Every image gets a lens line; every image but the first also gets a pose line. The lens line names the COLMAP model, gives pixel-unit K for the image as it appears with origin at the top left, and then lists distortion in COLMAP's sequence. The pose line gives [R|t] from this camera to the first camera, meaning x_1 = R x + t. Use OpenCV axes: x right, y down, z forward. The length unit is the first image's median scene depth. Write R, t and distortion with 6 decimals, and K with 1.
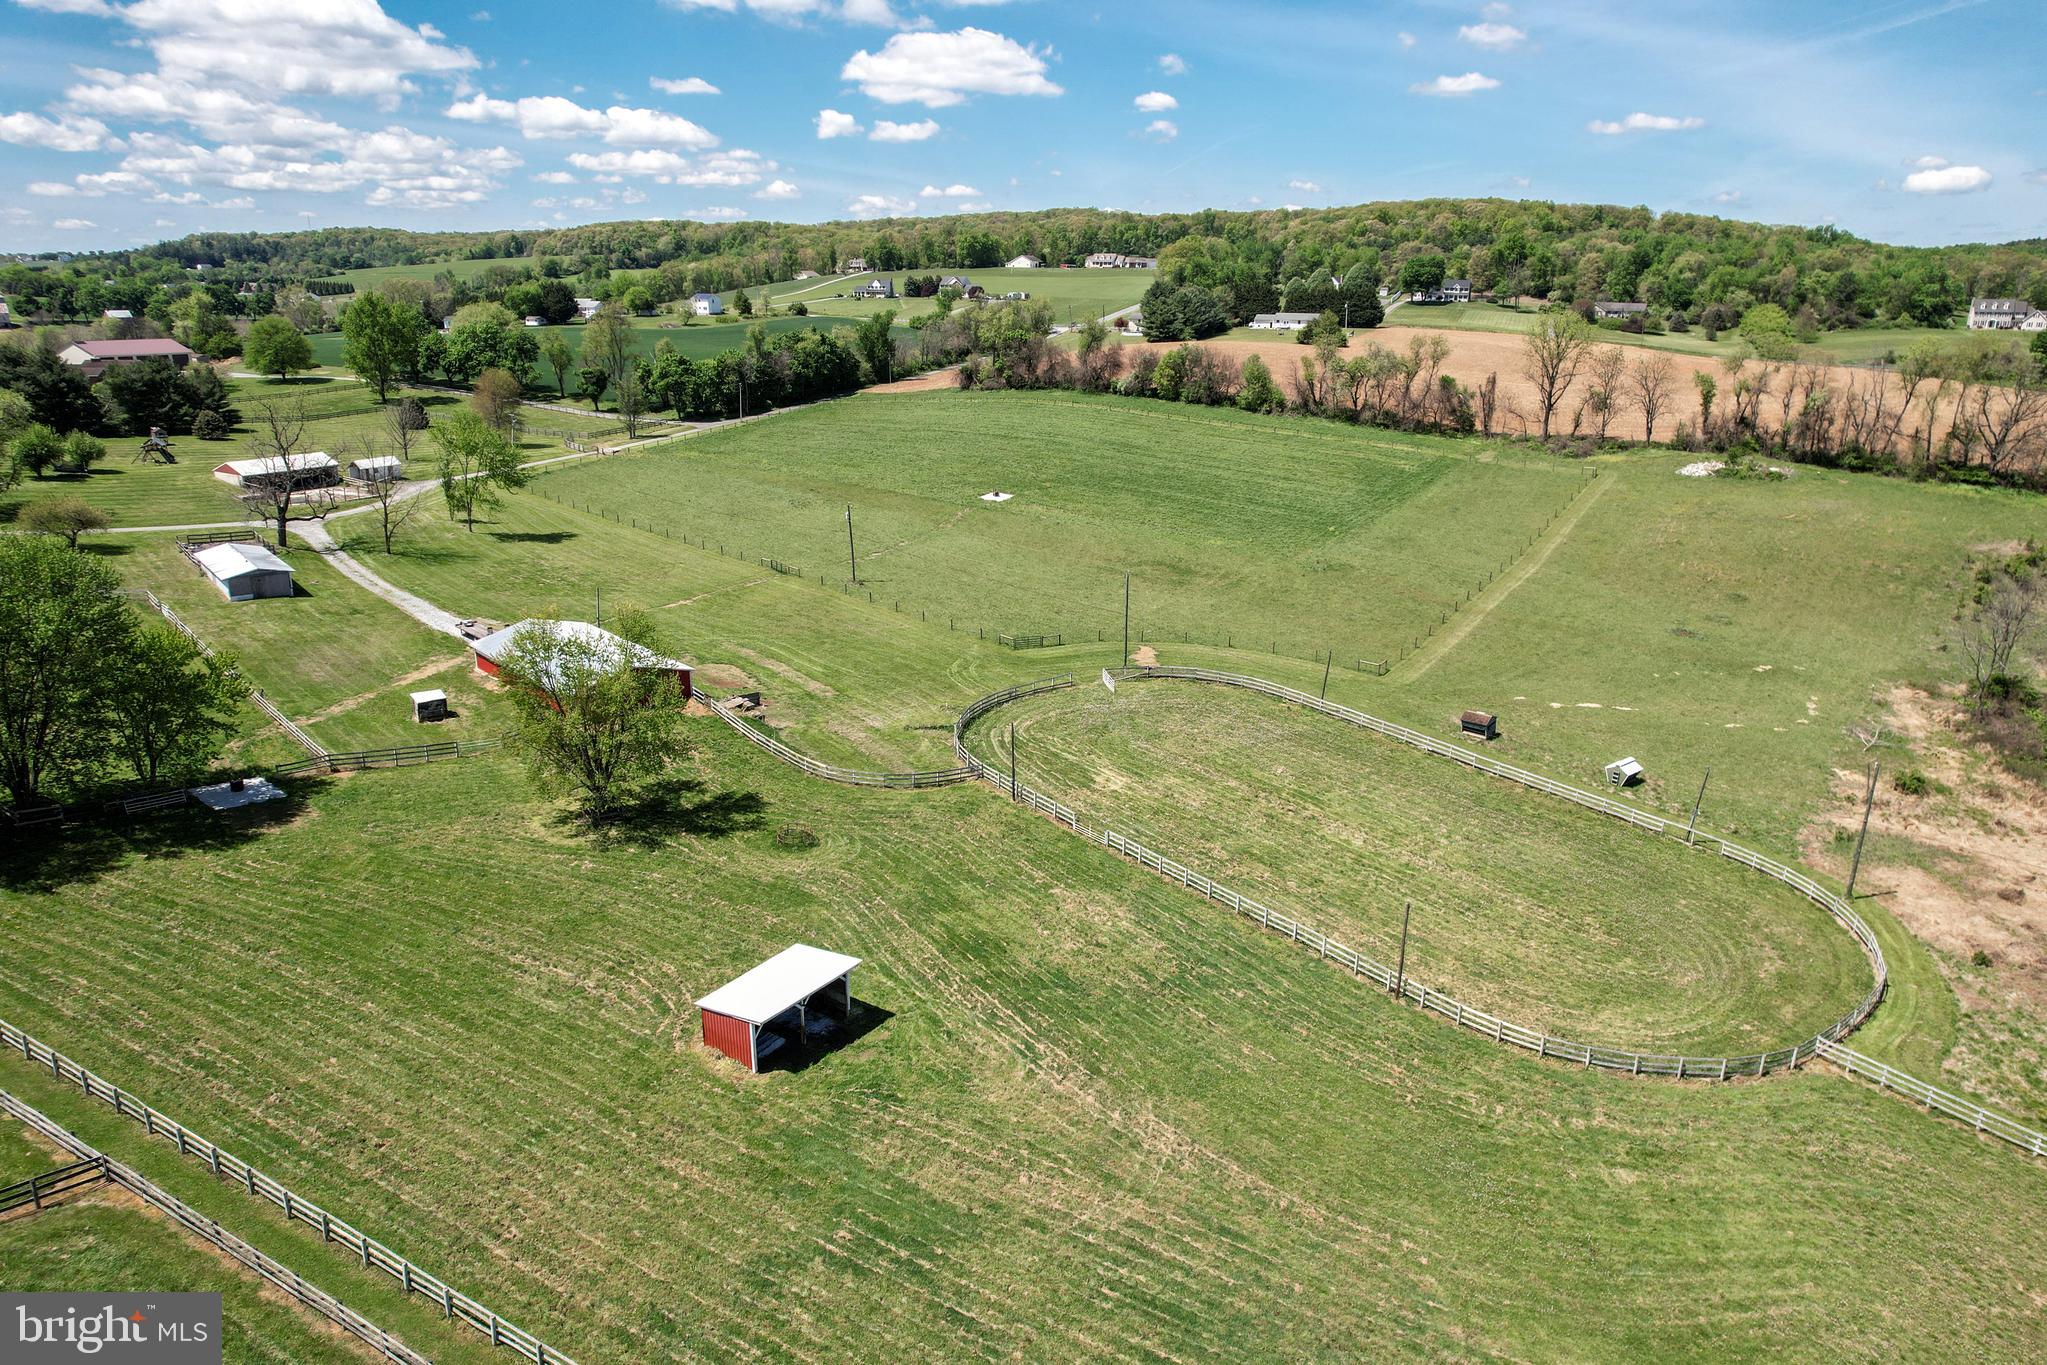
lens RADIAL K [[1333.1, 0, 1033.5], [0, 1333.1, 670.3], [0, 0, 1]] dist [-0.082247, 0.080792]
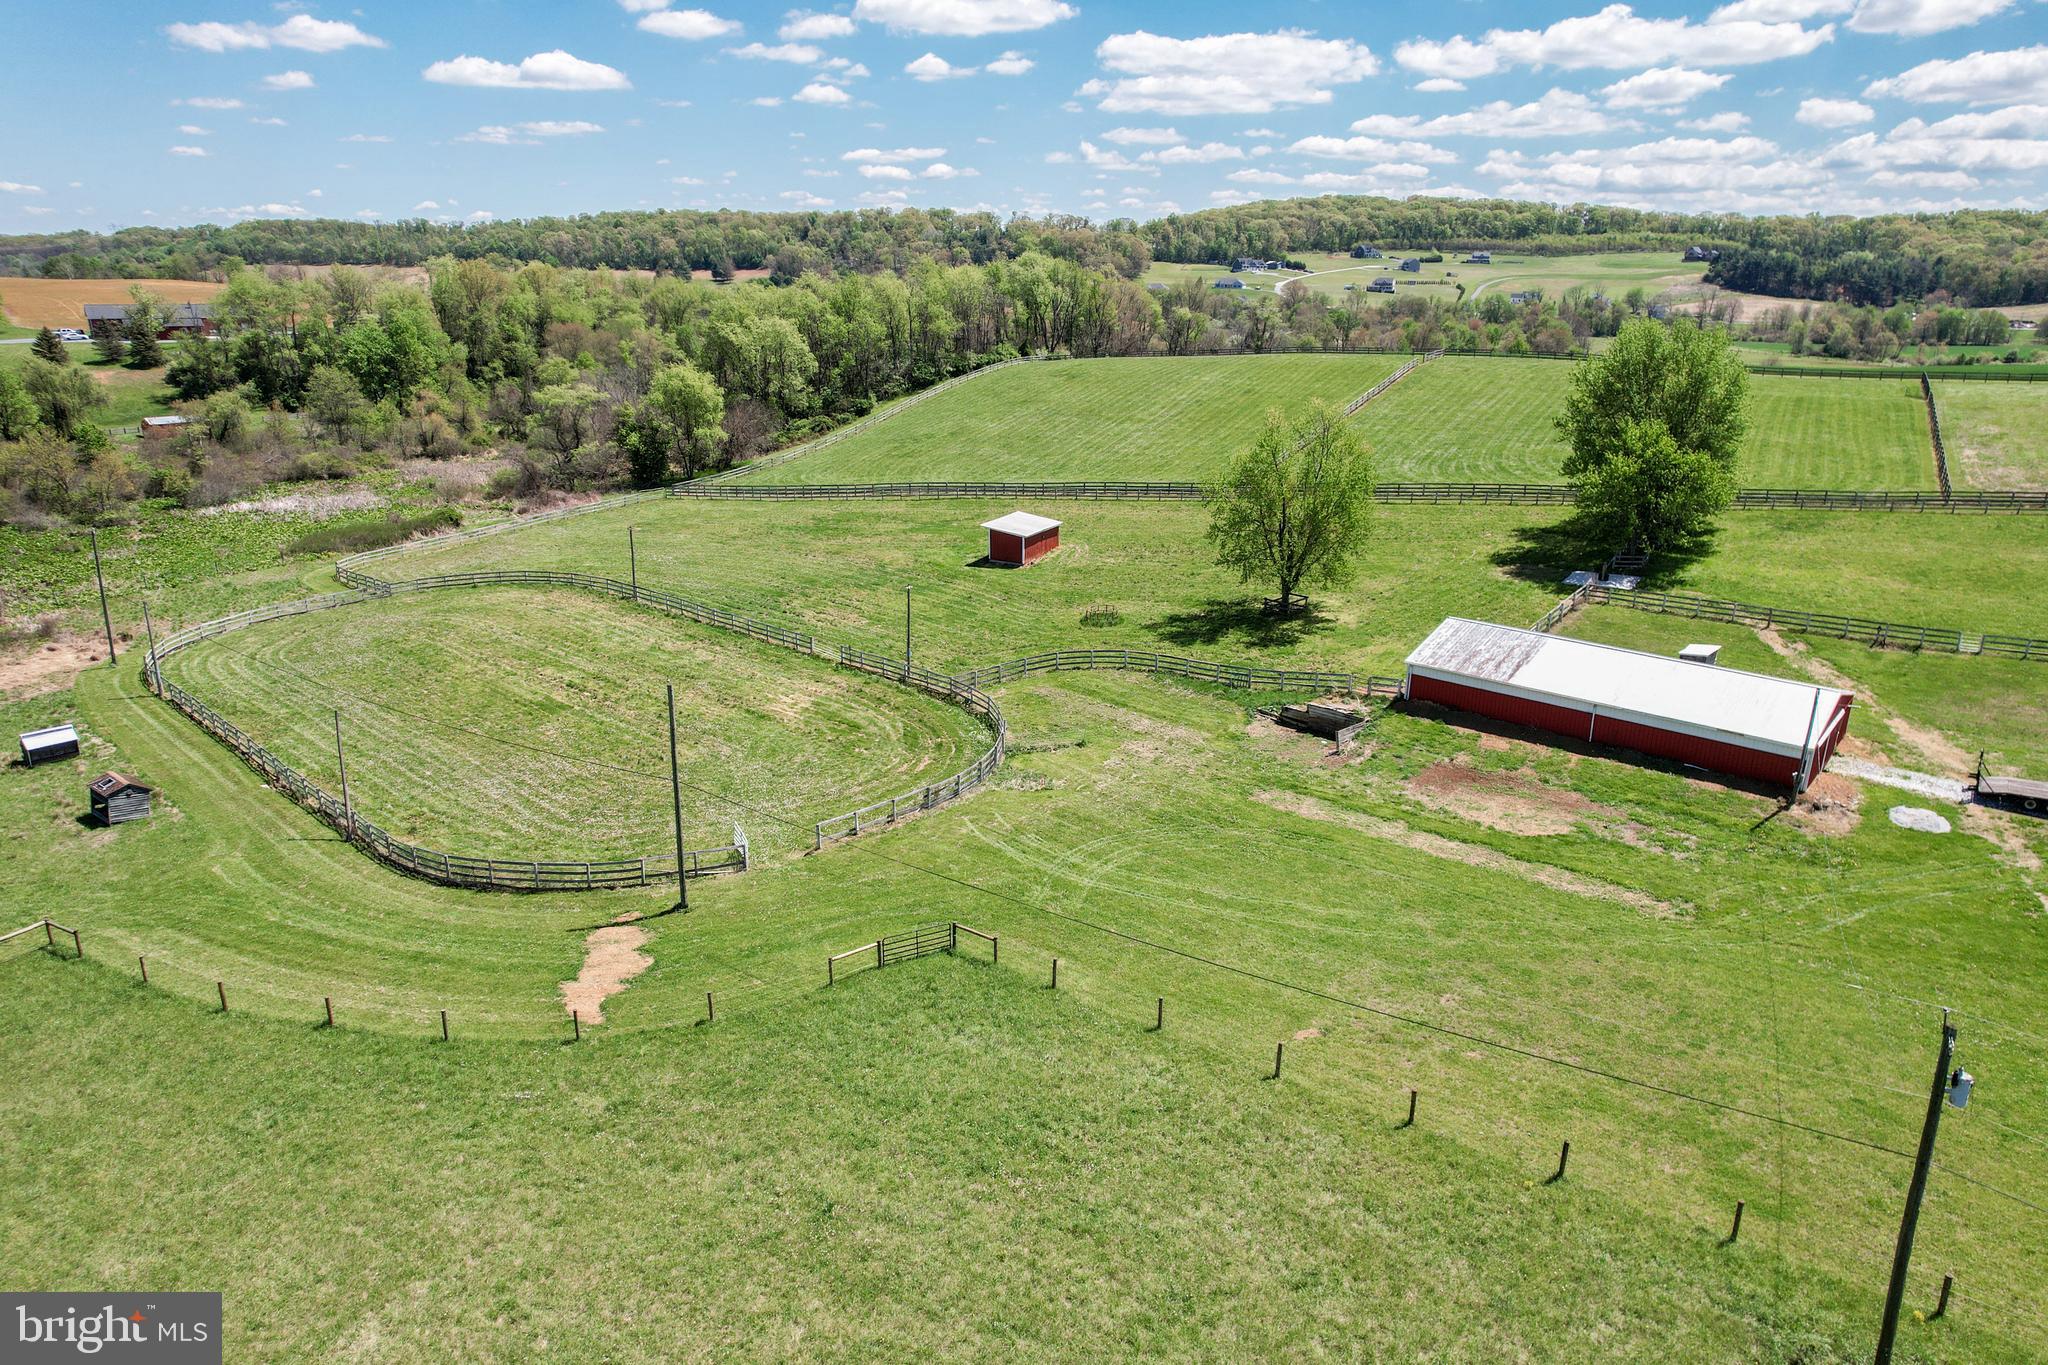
lens RADIAL K [[1333.8, 0, 1034.0], [0, 1333.8, 670.3], [0, 0, 1]] dist [-0.082247, 0.080792]
pose [[-0.992103, 0.018751, -0.124019, 0.008170], [-0.054602, 0.825593, 0.561618, -0.299383], [0.112920, 0.563954, -0.818049, 1.274298]]
